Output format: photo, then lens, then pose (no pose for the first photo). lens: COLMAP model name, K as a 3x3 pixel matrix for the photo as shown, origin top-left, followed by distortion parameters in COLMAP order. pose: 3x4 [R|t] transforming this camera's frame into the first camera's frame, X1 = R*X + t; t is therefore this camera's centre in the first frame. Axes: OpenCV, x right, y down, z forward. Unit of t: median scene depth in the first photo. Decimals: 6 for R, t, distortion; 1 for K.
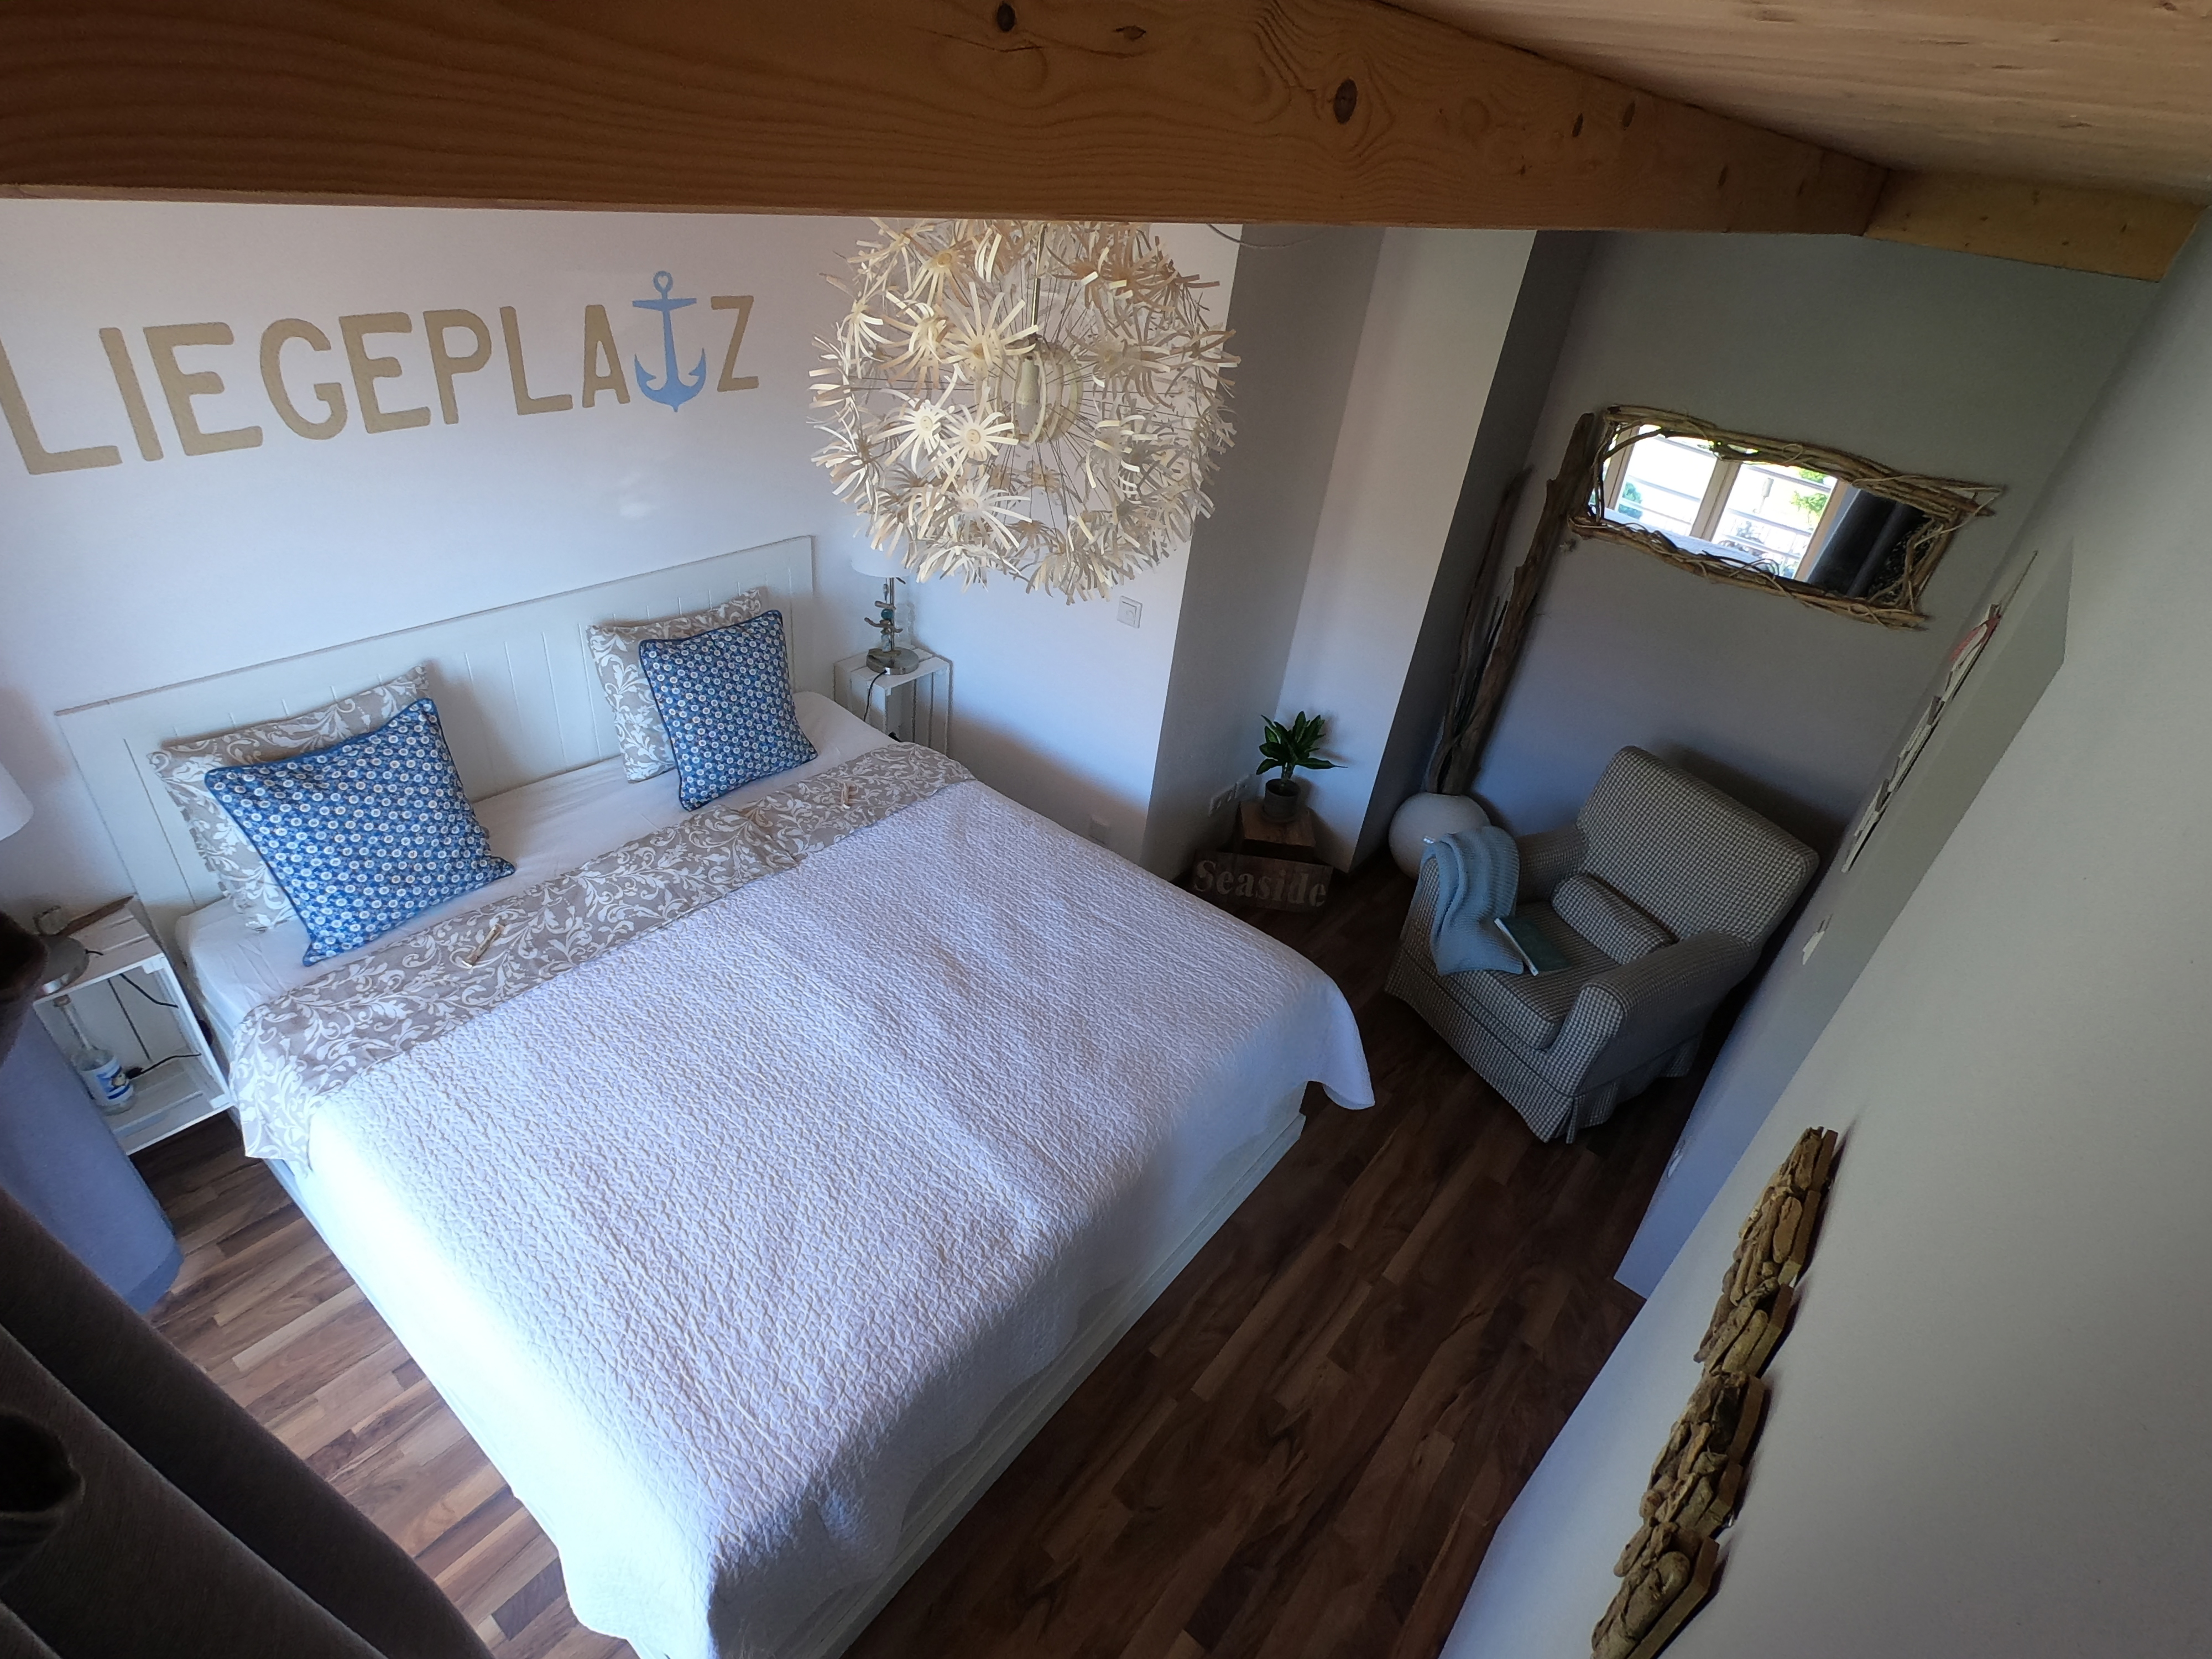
lens RADIAL K [[1113.7, 0, 1098.6], [0, 1113.7, 831.2], [0, 0, 1]] dist [0.003997, 0.000900]
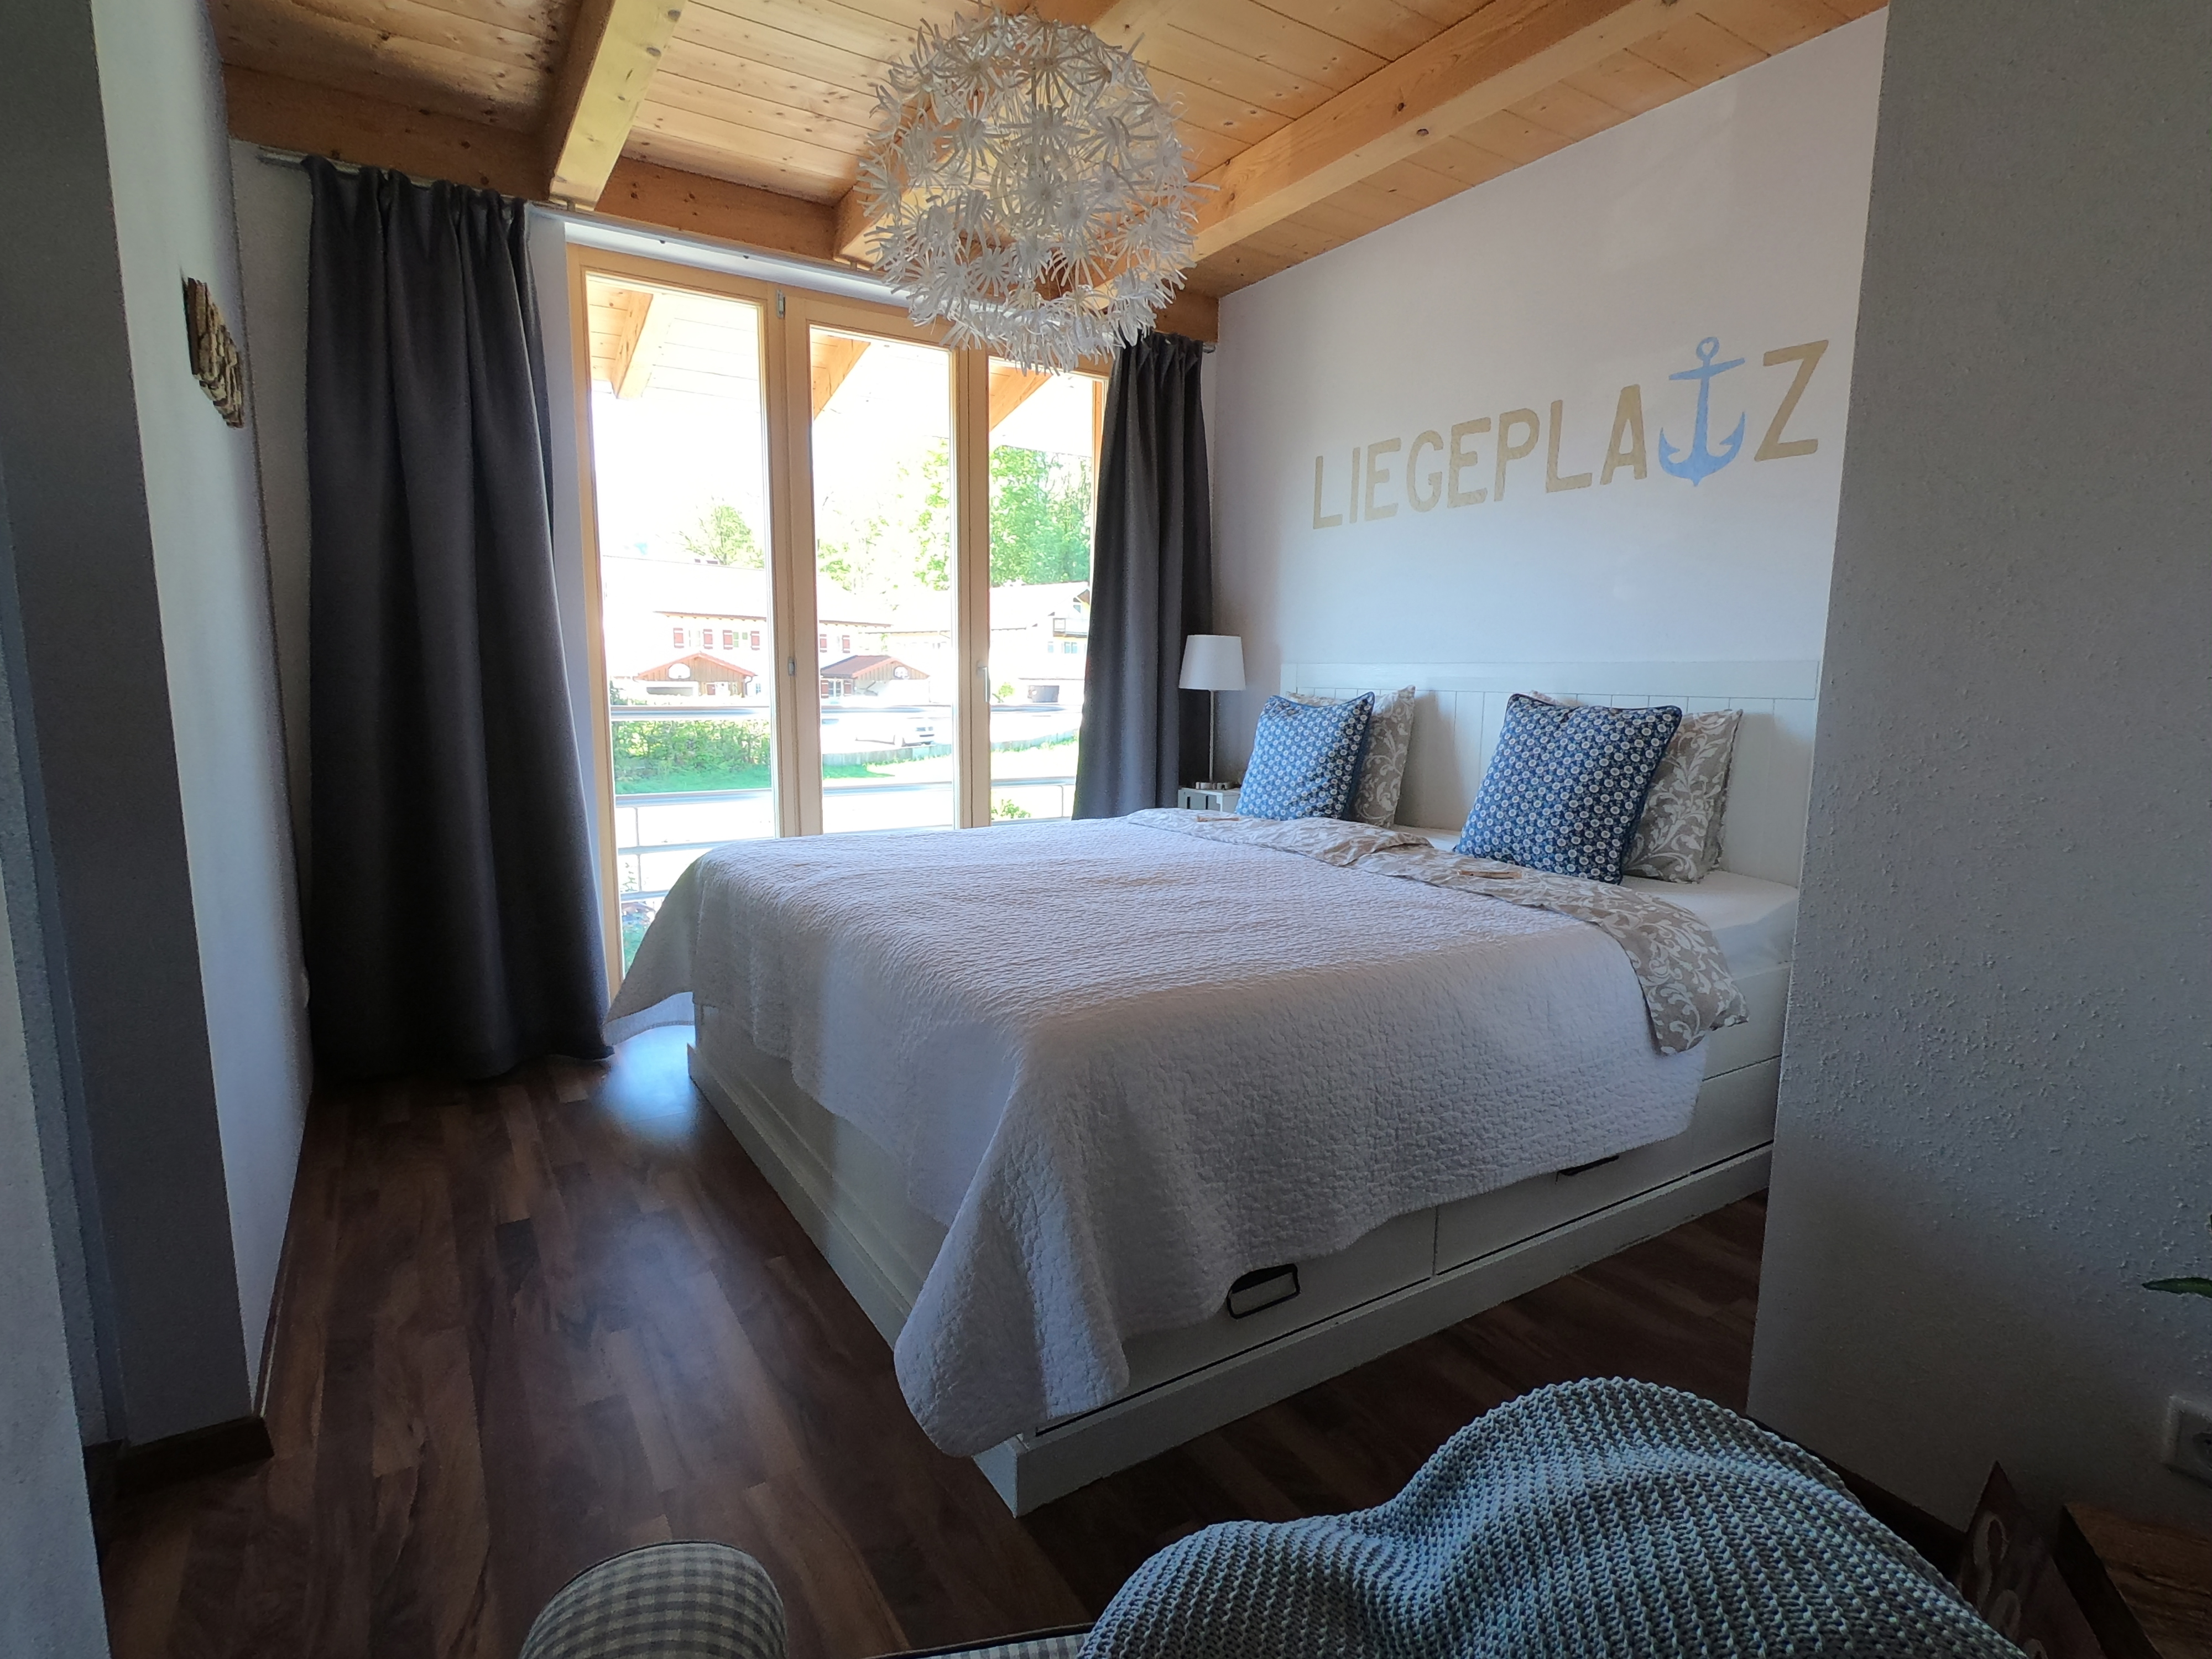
lens RADIAL K [[1113.7, 0, 1098.6], [0, 1113.7, 831.2], [0, 0, 1]] dist [0.003997, 0.000900]
pose [[-0.324339, 0.017086, -0.945787, 0.676309], [-0.562890, 0.800065, 0.207485, -0.073231], [0.760236, 0.599669, -0.249875, 1.093867]]
